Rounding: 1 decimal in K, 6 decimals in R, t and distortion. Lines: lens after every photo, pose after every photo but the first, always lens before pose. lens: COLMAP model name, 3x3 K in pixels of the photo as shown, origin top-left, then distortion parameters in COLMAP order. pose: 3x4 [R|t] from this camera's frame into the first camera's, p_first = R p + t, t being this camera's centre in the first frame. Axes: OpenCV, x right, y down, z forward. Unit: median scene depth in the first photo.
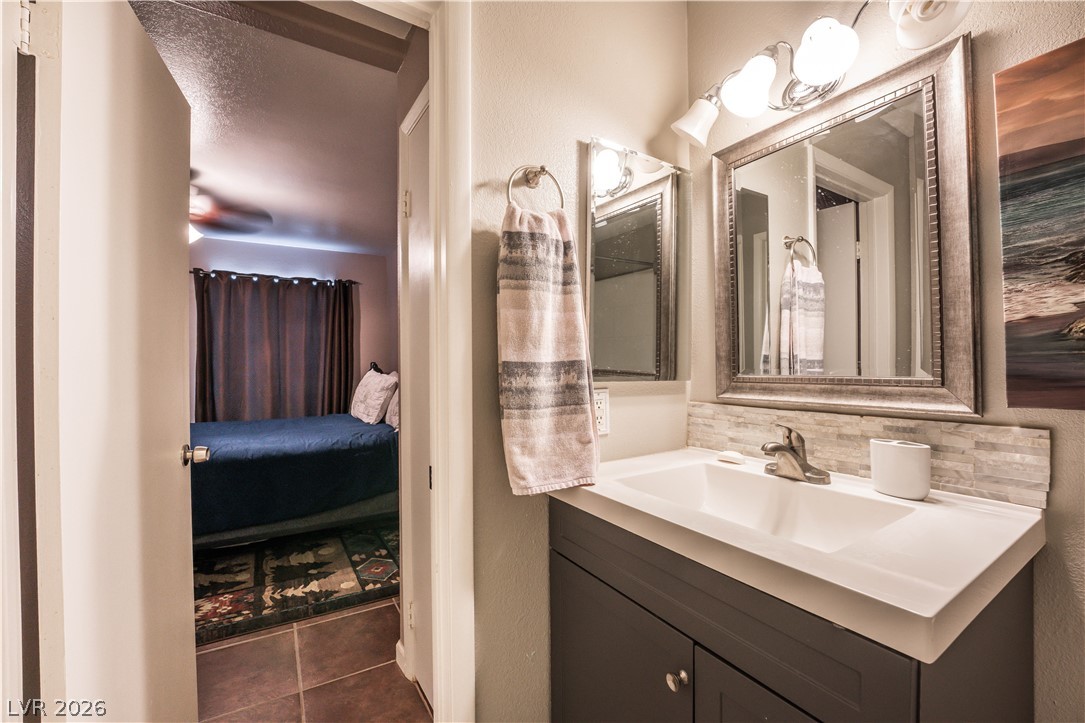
lens RADIAL K [[441.1, 0, 549.0], [0, 441.1, 357.7], [0, 0, 1]] dist [-0.029640, 0.003872]
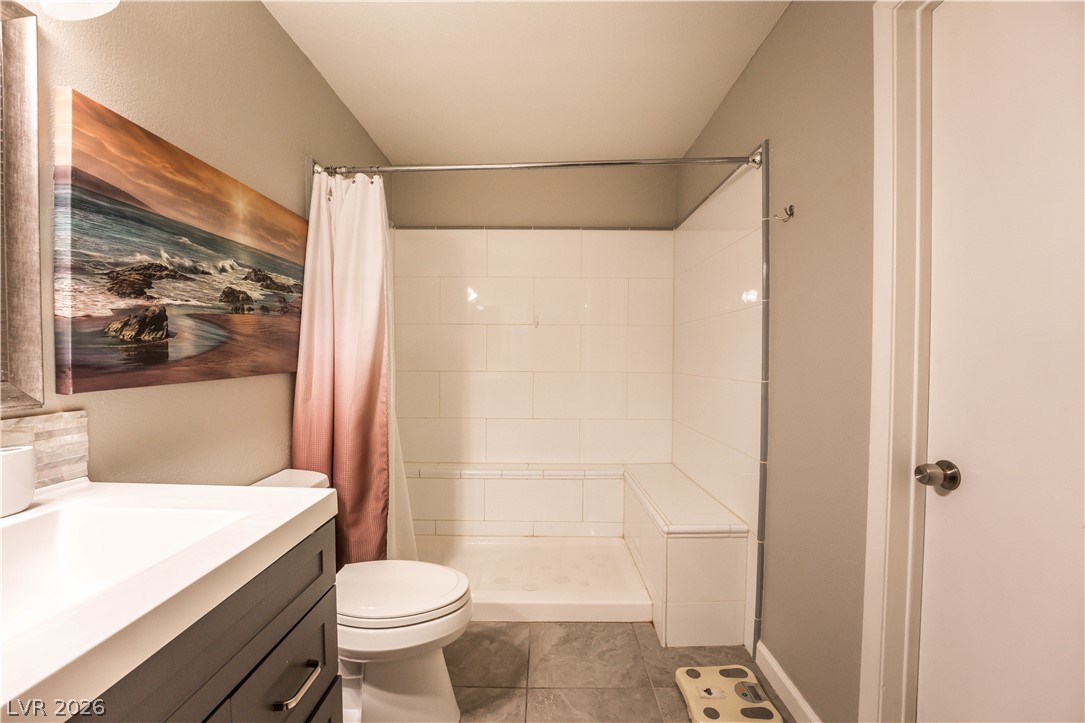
lens RADIAL K [[441.1, 0, 524.8], [0, 441.1, 359.9], [0, 0, 1]] dist [-0.029640, 0.003872]
pose [[-0.826732, -0.003332, 0.562587, -0.527150], [-0.007355, 0.999961, -0.004886, 0.023756], [-0.562548, -0.008177, -0.826724, 1.261498]]
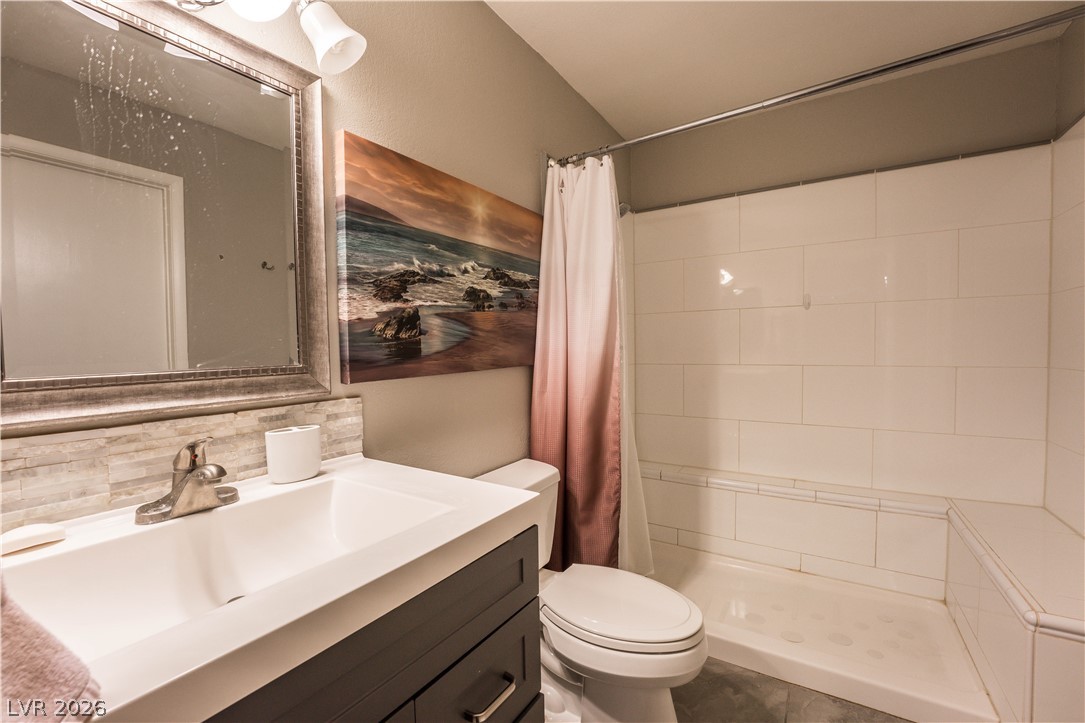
lens RADIAL K [[441.1, 0, 544.6], [0, 441.1, 362.7], [0, 0, 1]] dist [-0.029640, 0.003872]
pose [[-0.424914, -0.017365, 0.905067, -0.437613], [0.003141, 0.999782, 0.020657, 0.022337], [-0.905228, 0.011621, -0.424767, 1.031639]]
